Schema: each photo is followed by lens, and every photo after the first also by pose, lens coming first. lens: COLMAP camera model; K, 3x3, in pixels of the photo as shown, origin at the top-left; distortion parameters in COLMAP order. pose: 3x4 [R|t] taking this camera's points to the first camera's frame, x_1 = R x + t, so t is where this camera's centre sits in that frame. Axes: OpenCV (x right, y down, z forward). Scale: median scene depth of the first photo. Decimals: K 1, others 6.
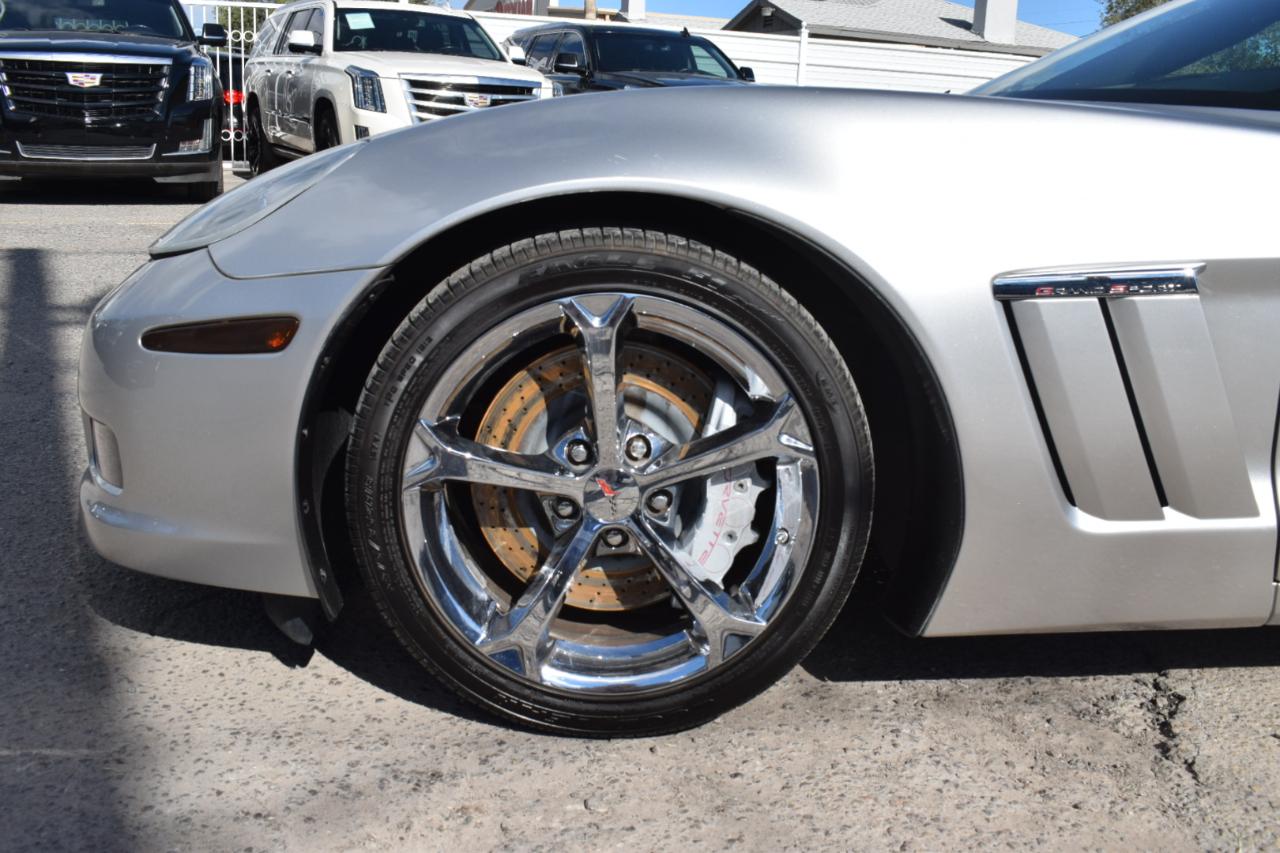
lens RADIAL K [[1229.1, 0, 640.0], [0, 1229.1, 426.5], [0, 0, 1]] dist [-0.070838, 0.004513]
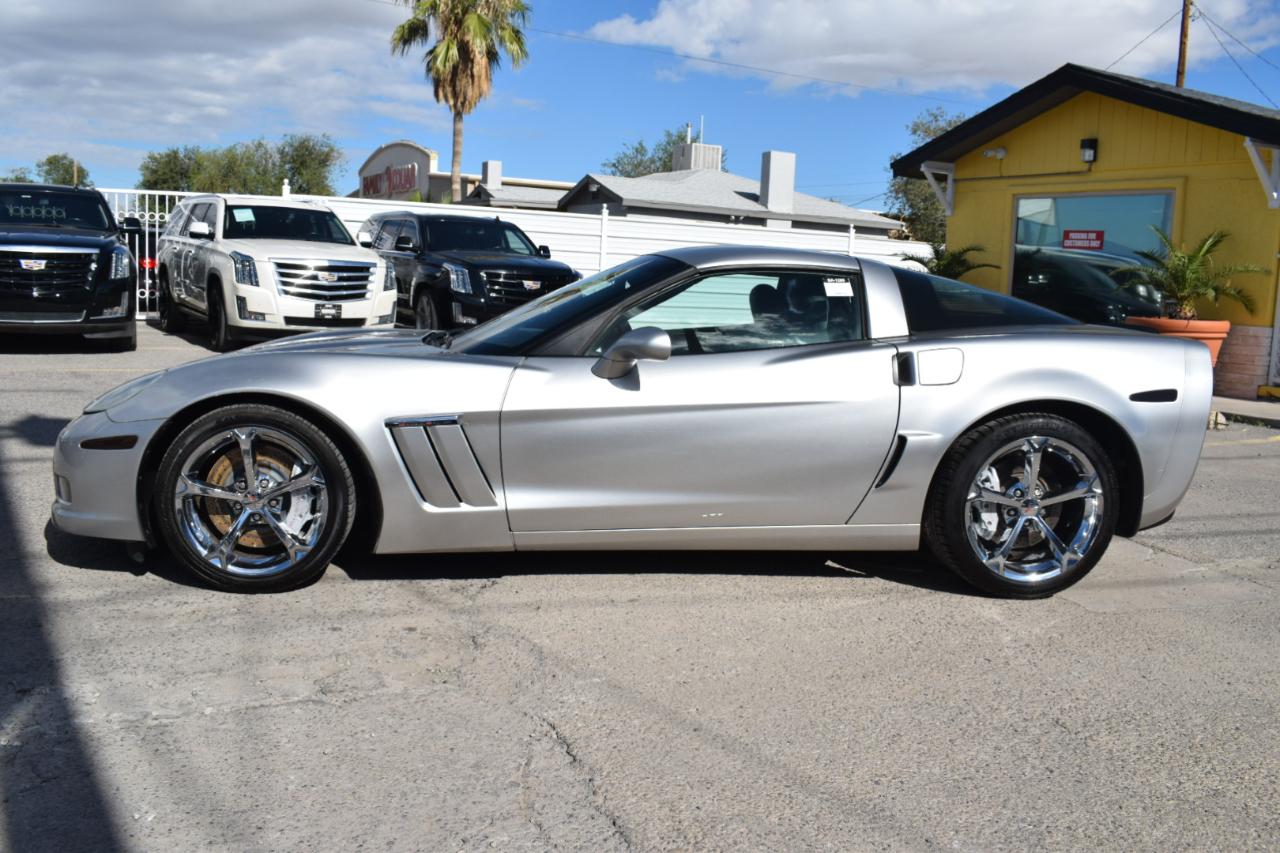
lens RADIAL K [[1133.3, 0, 640.0], [0, 1133.3, 426.5], [0, 0, 1]] dist [-0.074716, -0.001634]
pose [[0.996080, -0.009425, 0.087950, 0.110947], [0.017754, 0.995375, -0.094411, 0.025902], [-0.086653, 0.095602, 0.991641, -0.282974]]
